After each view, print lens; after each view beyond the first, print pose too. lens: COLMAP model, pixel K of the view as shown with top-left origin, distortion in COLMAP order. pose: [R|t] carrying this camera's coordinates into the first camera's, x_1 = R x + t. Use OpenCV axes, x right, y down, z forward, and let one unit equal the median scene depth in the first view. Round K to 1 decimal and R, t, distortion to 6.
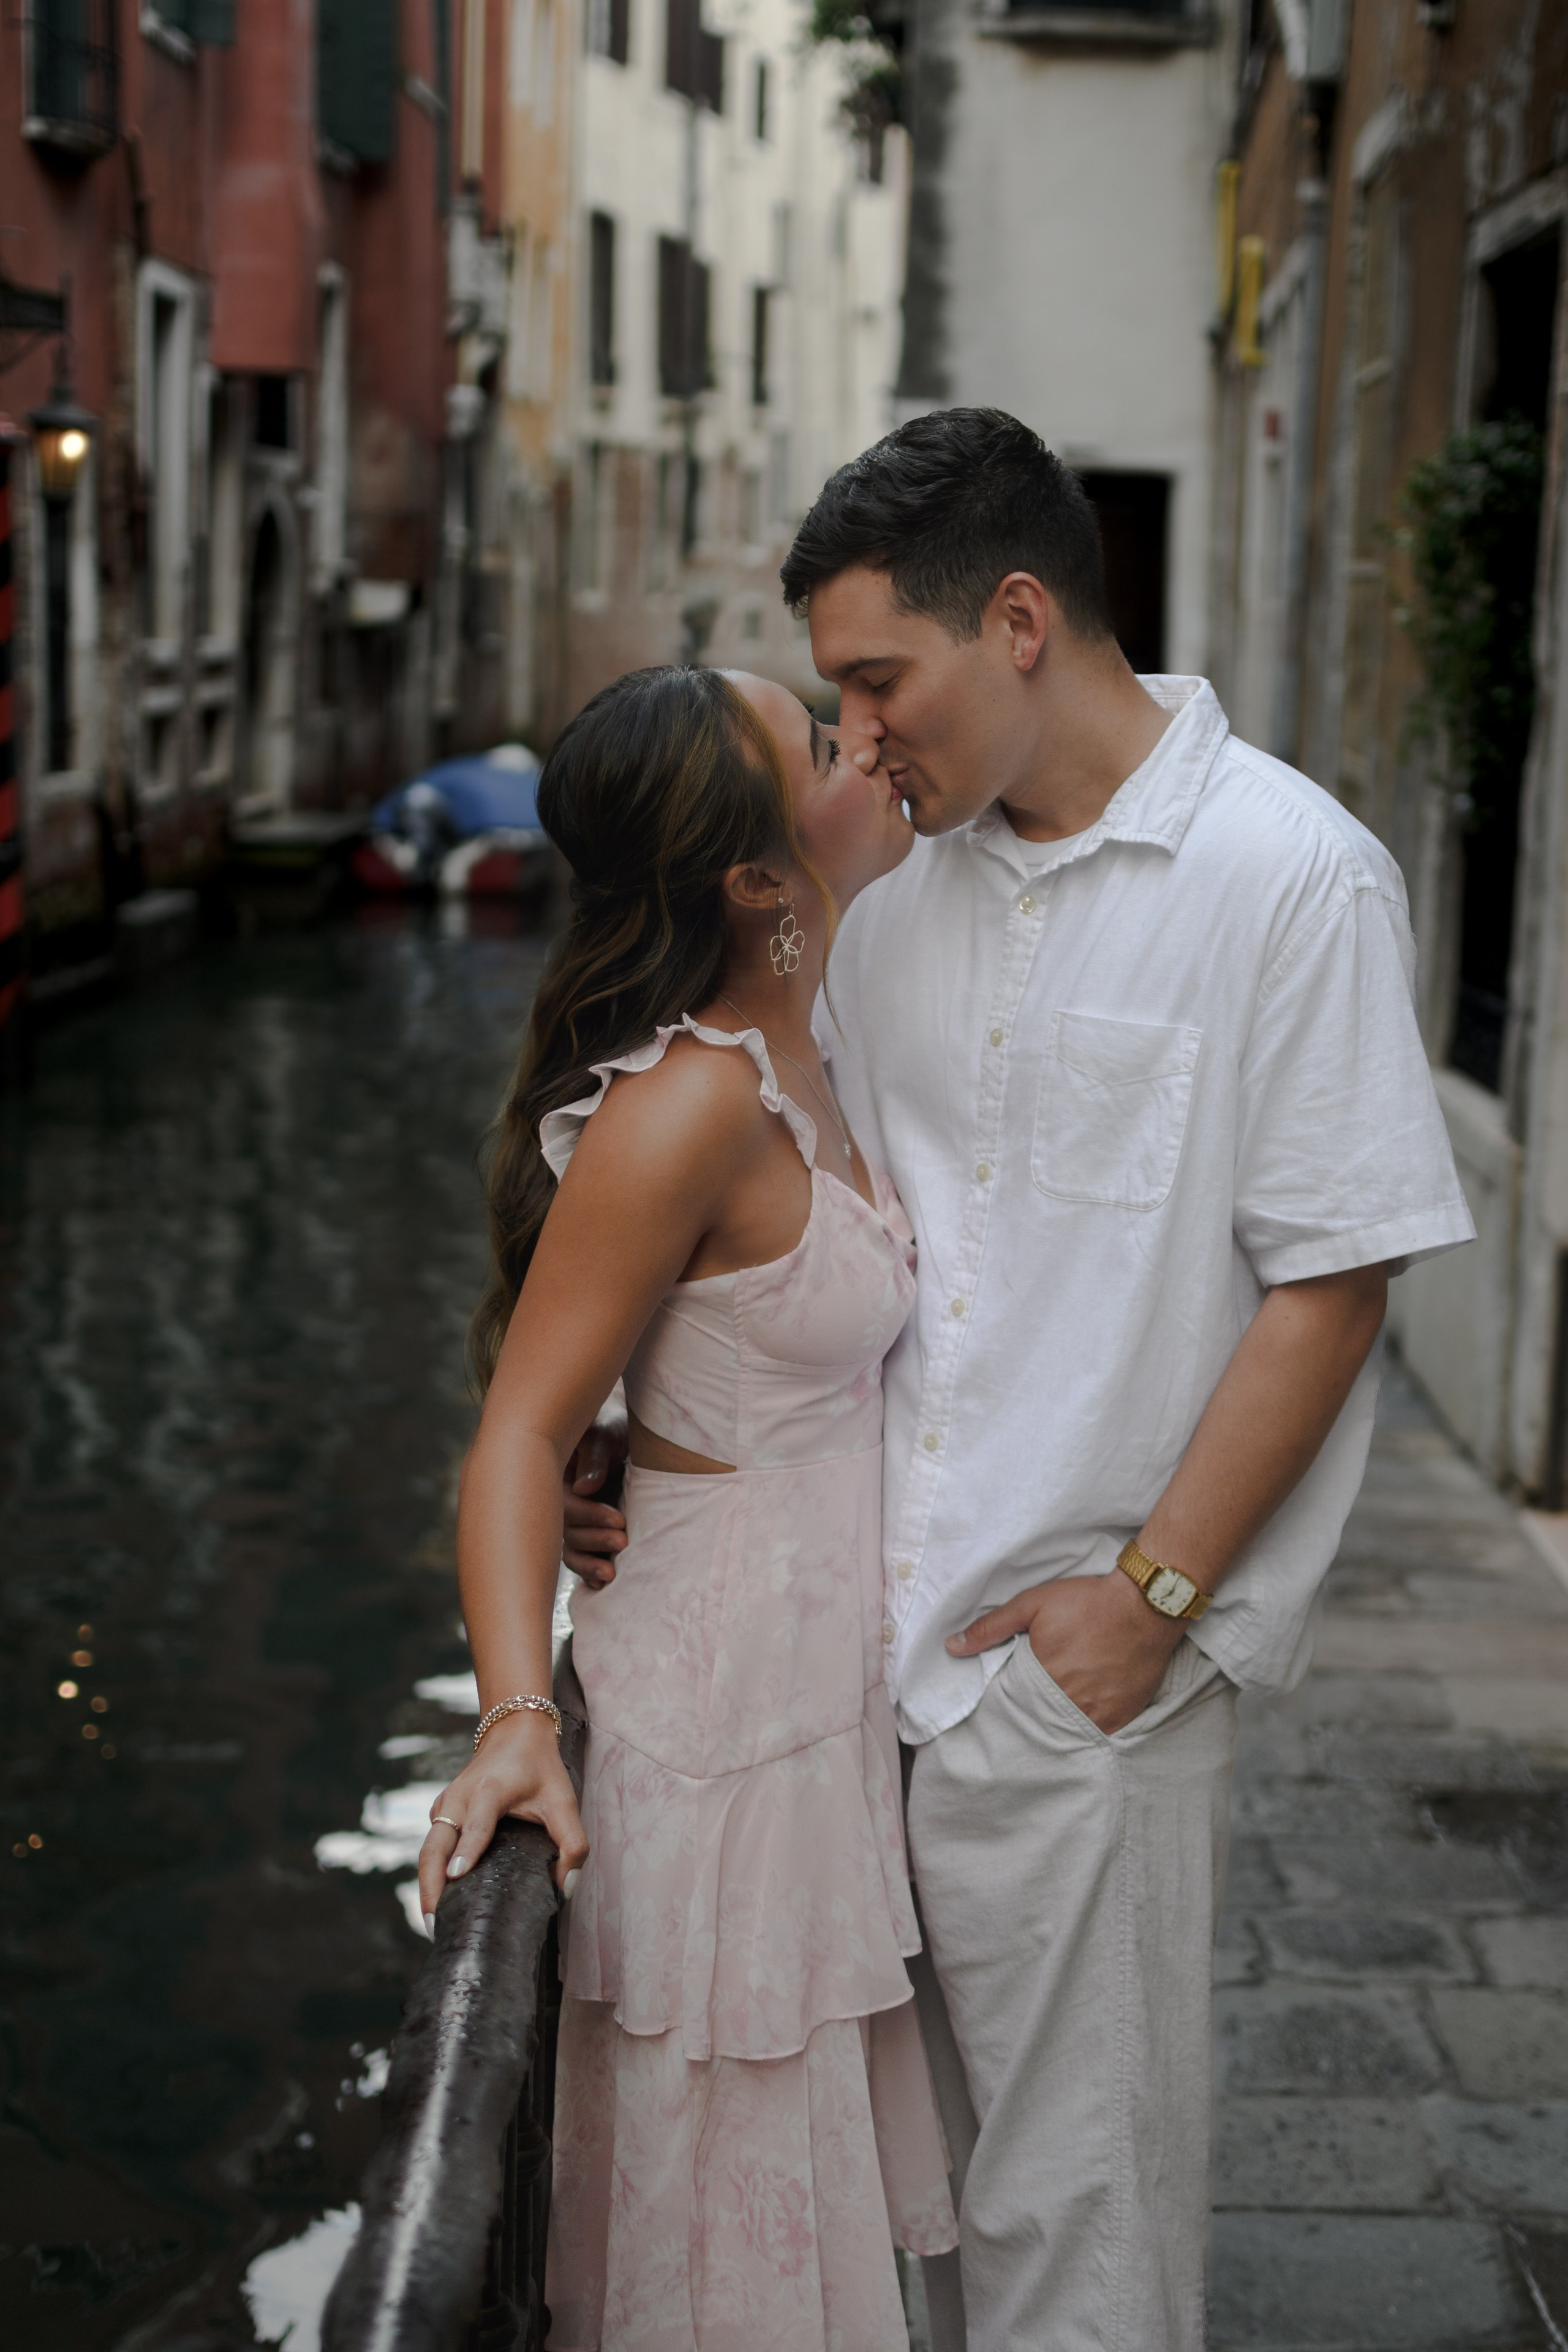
lens RADIAL K [[3513.8, 0, 784.0], [0, 3513.8, 1176.0], [0, 0, 1]] dist [0.016334, -0.085089]
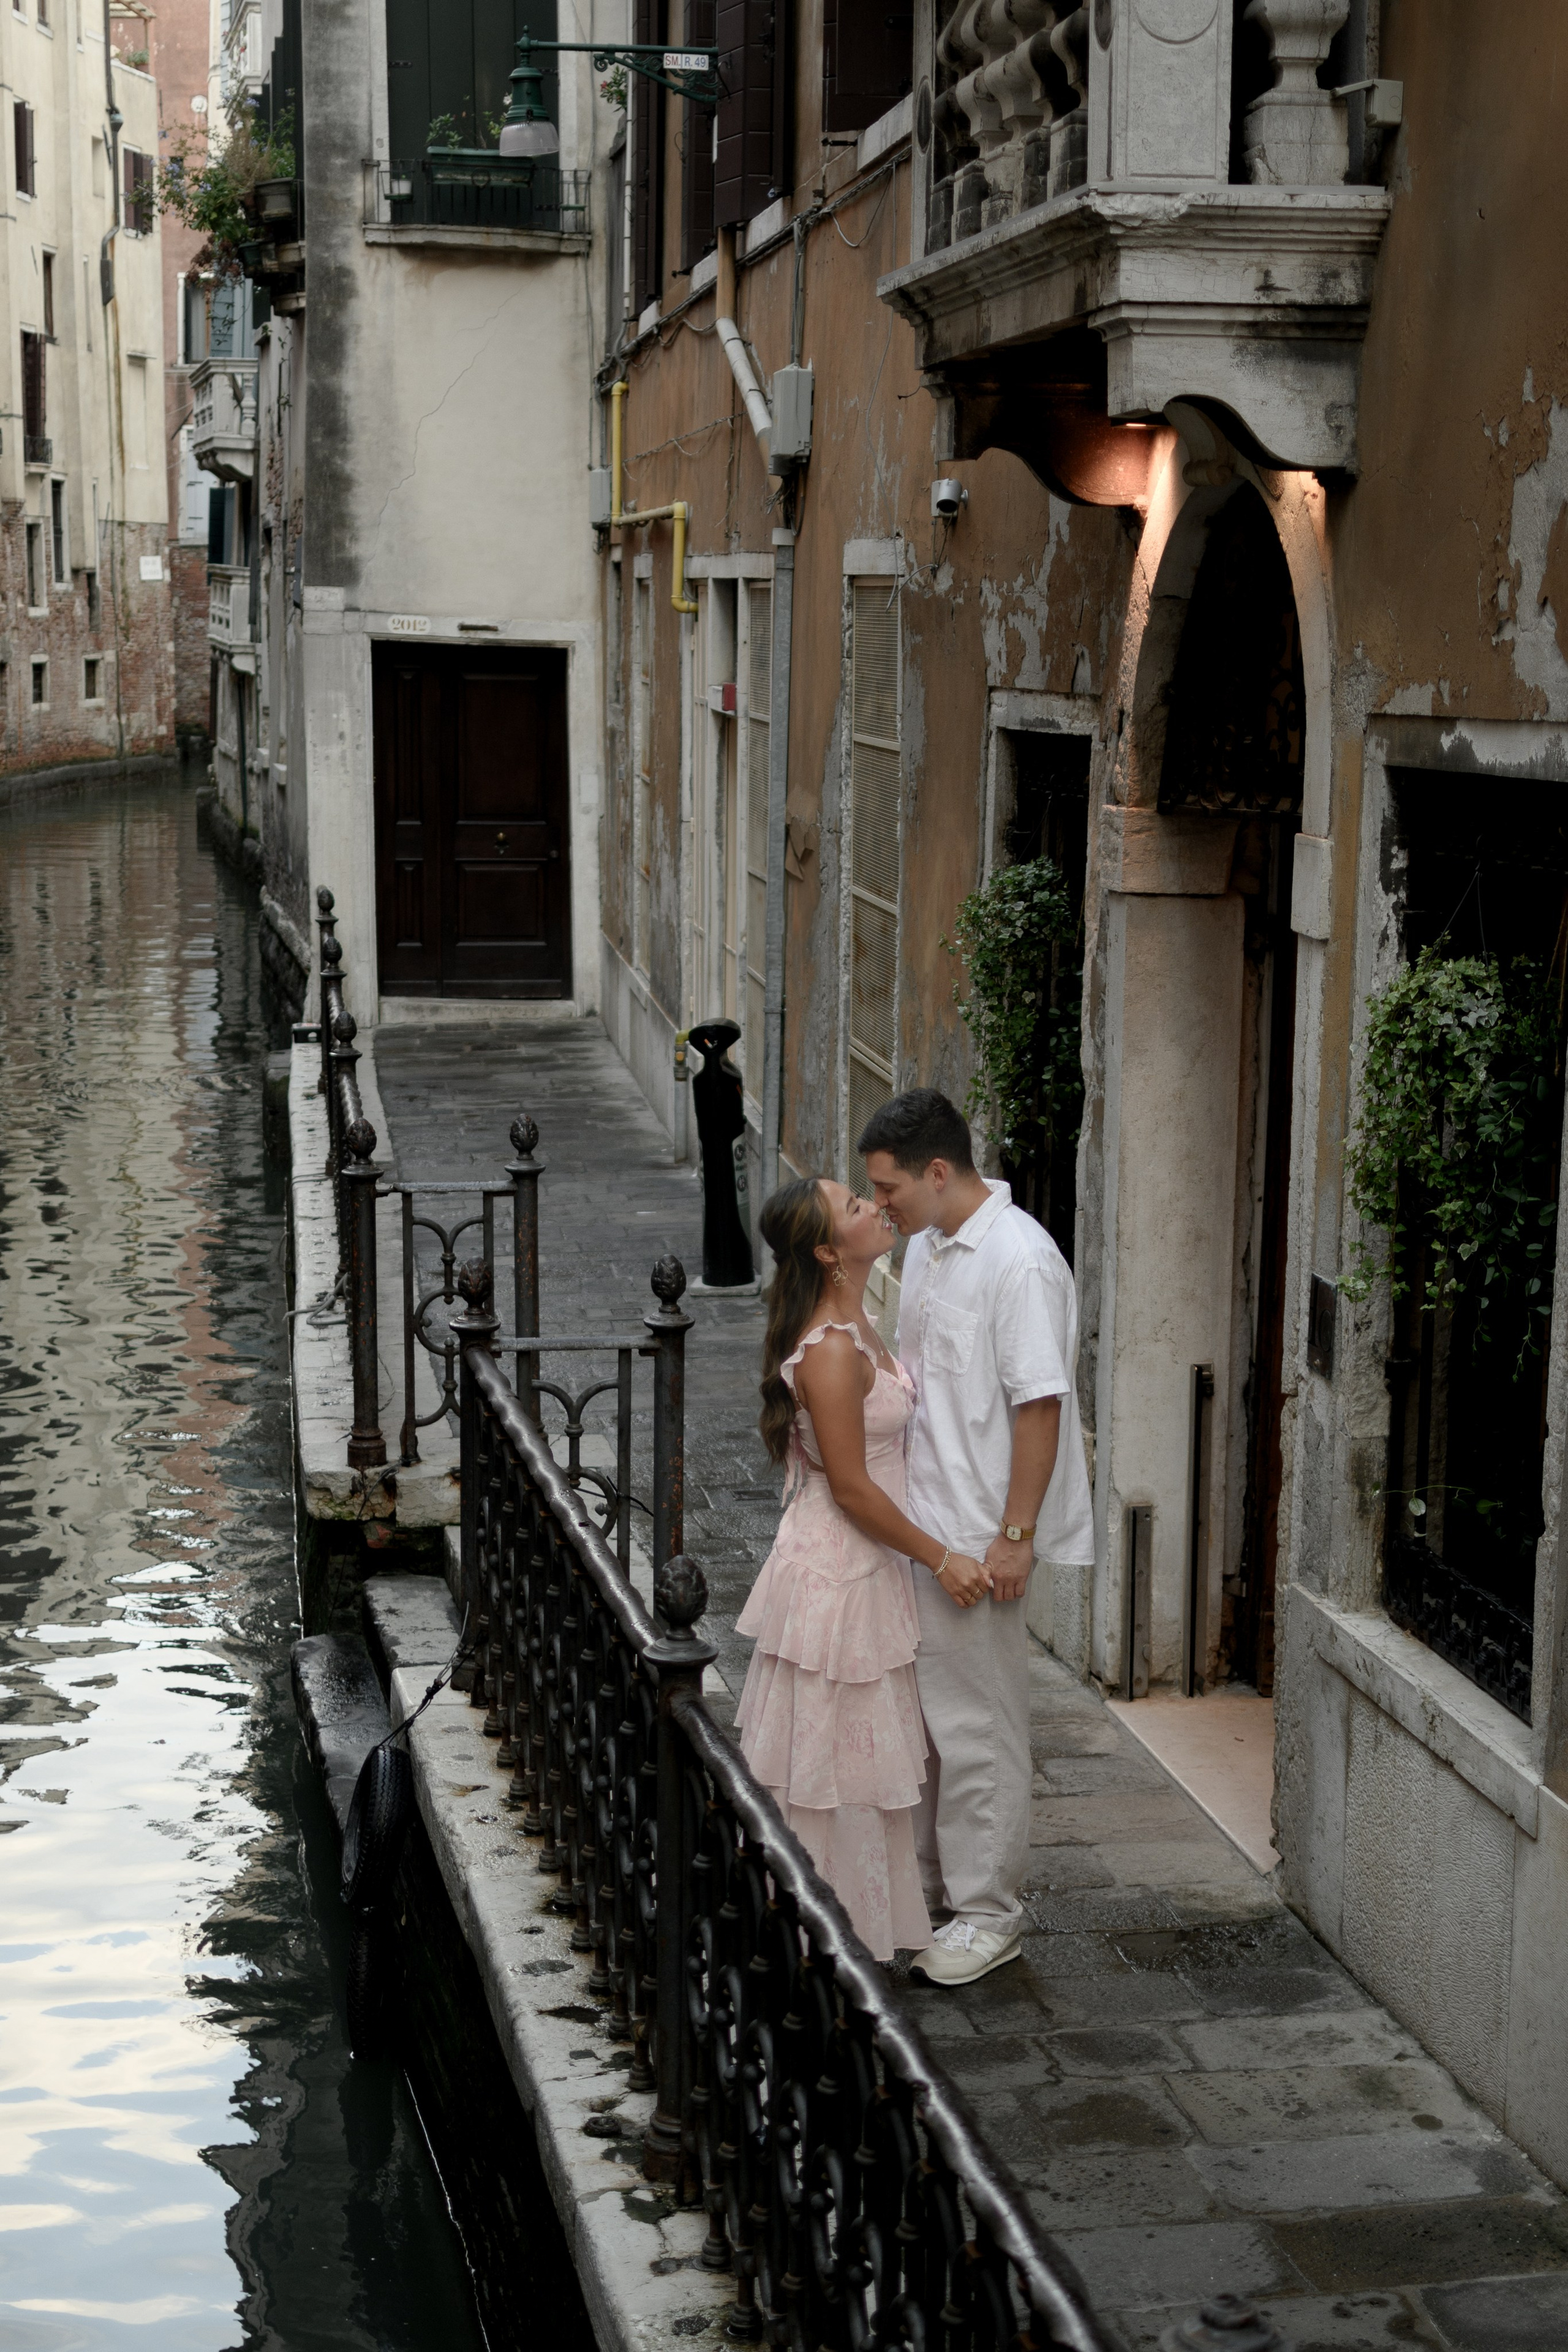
lens RADIAL K [[3513.8, 0, 784.0], [0, 3513.8, 1176.0], [0, 0, 1]] dist [0.016334, -0.085089]
pose [[0.980781, -0.042626, 0.190397, -0.161106], [0.045856, 0.998869, -0.012591, -0.094996], [-0.189645, 0.021080, 0.981626, -0.308060]]
